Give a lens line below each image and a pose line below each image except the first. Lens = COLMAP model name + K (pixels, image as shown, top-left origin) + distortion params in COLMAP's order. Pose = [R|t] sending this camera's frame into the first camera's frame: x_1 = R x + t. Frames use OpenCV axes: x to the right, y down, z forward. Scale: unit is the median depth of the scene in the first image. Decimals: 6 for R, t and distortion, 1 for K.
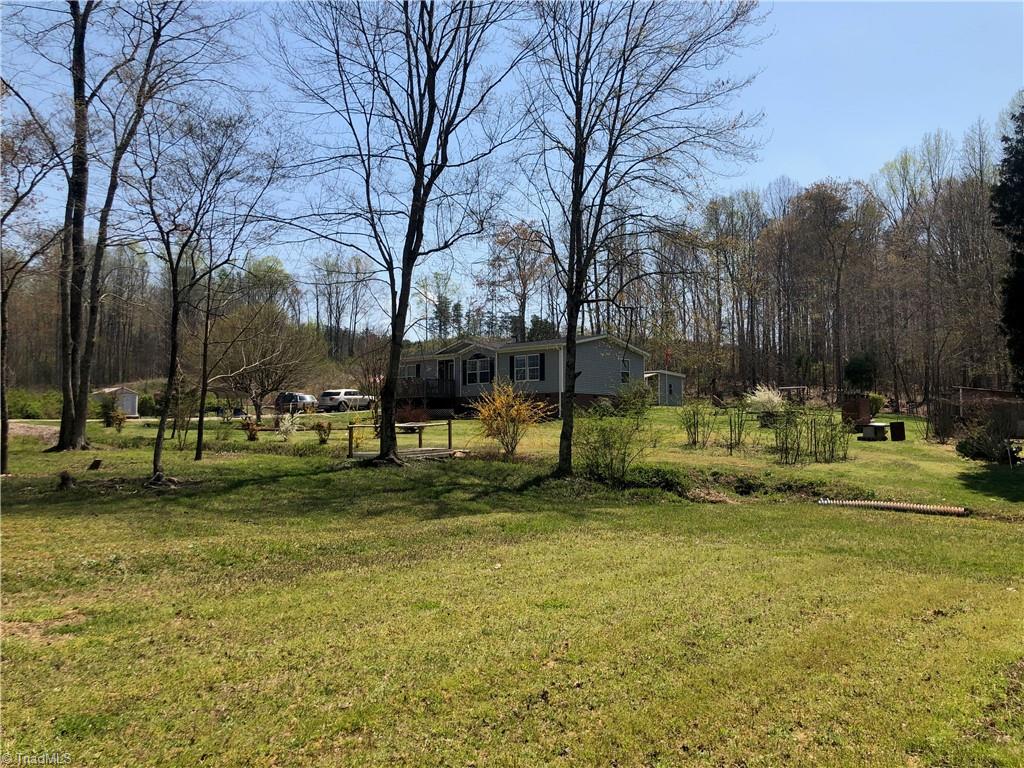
lens RADIAL K [[848.1, 0, 511.3], [0, 848.1, 384.9], [0, 0, 1]] dist [0.016621, -0.003089]
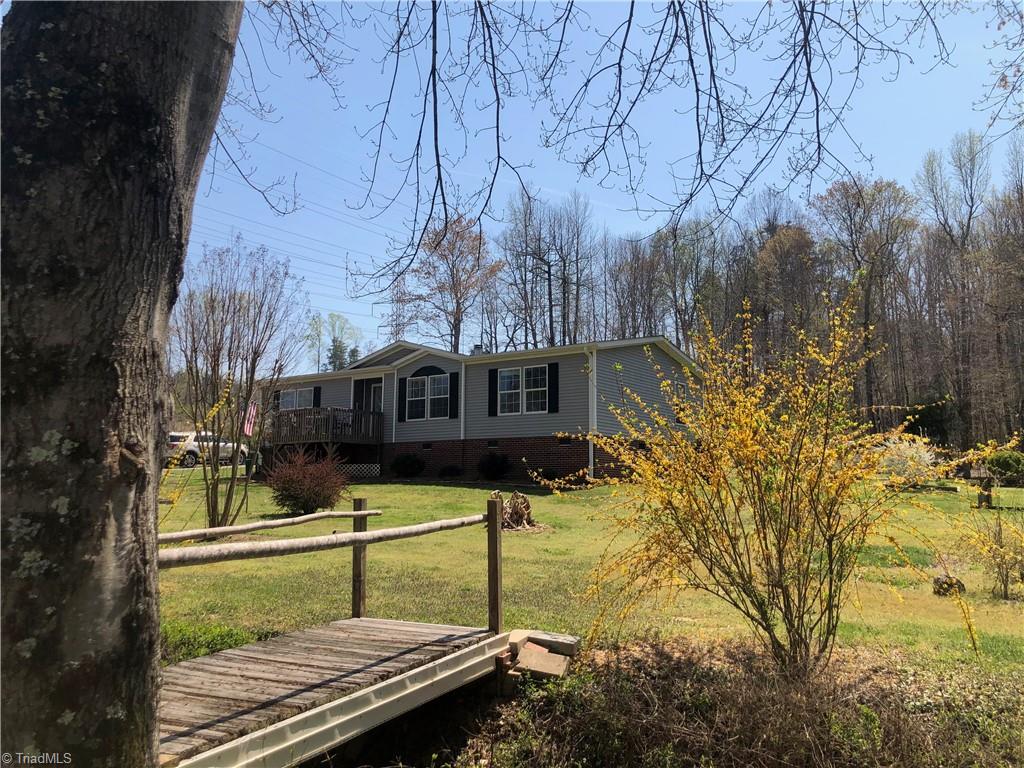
lens RADIAL K [[848.1, 0, 513.6], [0, 848.1, 382.0], [0, 0, 1]] dist [0.016621, -0.003089]
pose [[0.991308, 0.024326, 0.129294, -0.053464], [-0.014874, 0.997178, -0.073581, 0.013877], [-0.130719, 0.071018, 0.988873, 0.419301]]
